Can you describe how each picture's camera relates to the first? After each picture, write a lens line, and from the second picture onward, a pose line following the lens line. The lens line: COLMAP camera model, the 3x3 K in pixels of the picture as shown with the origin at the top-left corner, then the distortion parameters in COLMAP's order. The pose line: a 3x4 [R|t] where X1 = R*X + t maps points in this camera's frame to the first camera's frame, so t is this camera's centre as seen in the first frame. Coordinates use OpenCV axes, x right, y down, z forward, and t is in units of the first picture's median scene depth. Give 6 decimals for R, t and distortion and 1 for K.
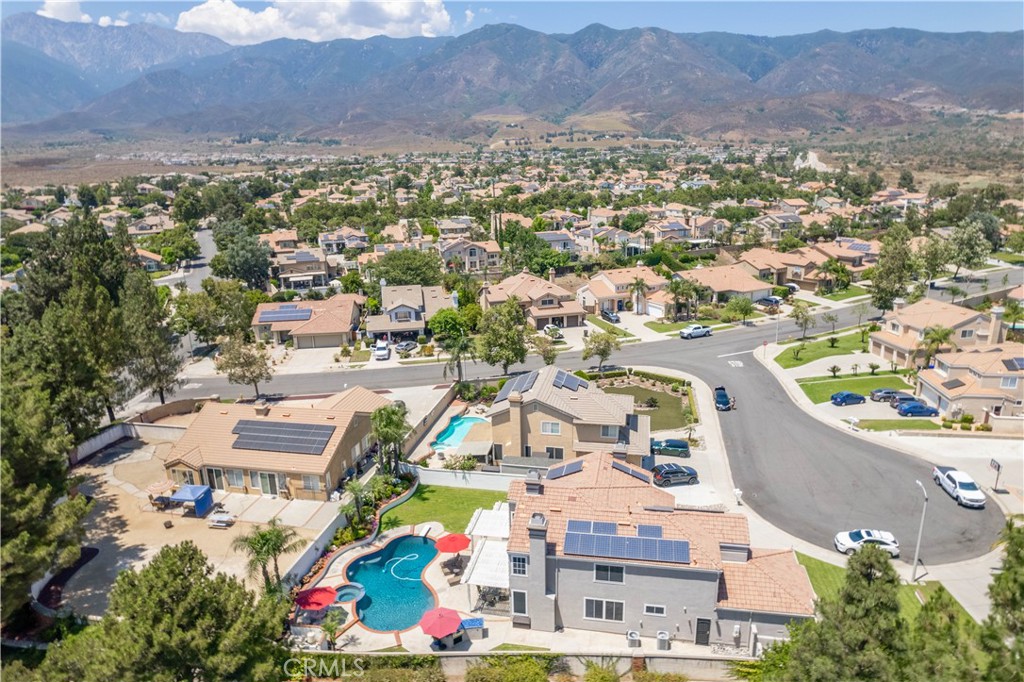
lens RADIAL K [[654.7, 0, 516.0], [0, 654.7, 347.5], [0, 0, 1]] dist [-0.069605, 0.060638]
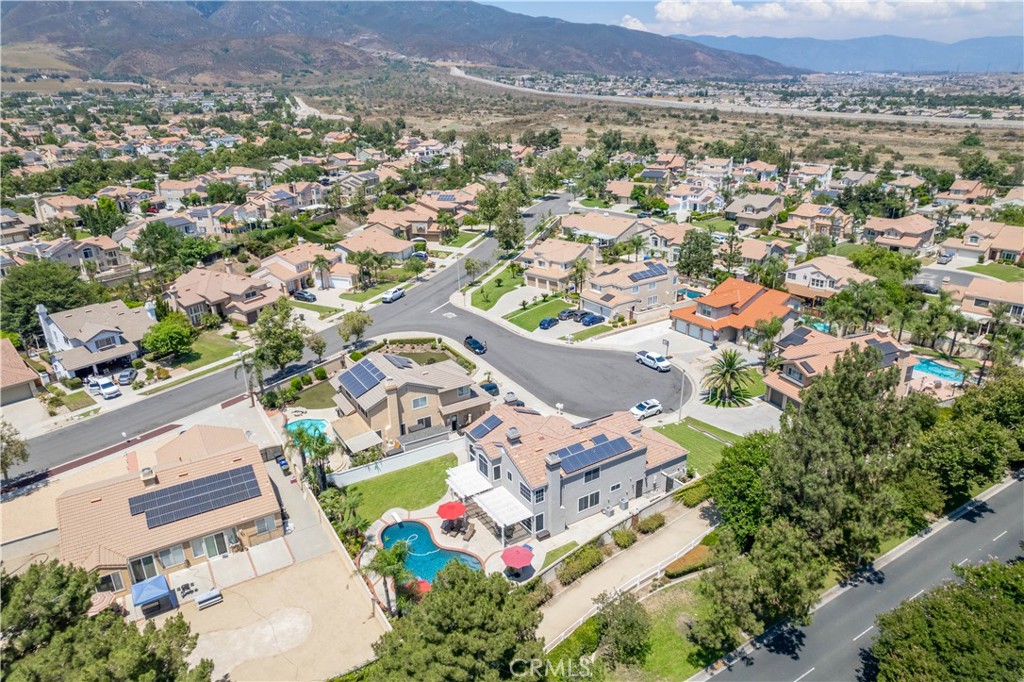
lens RADIAL K [[654.7, 0, 514.0], [0, 654.7, 343.3], [0, 0, 1]] dist [-0.069605, 0.060638]
pose [[0.731808, -0.239020, 0.638221, -0.439547], [0.188410, 0.970937, 0.147588, -0.098195], [-0.654950, 0.012241, 0.755573, 0.000682]]
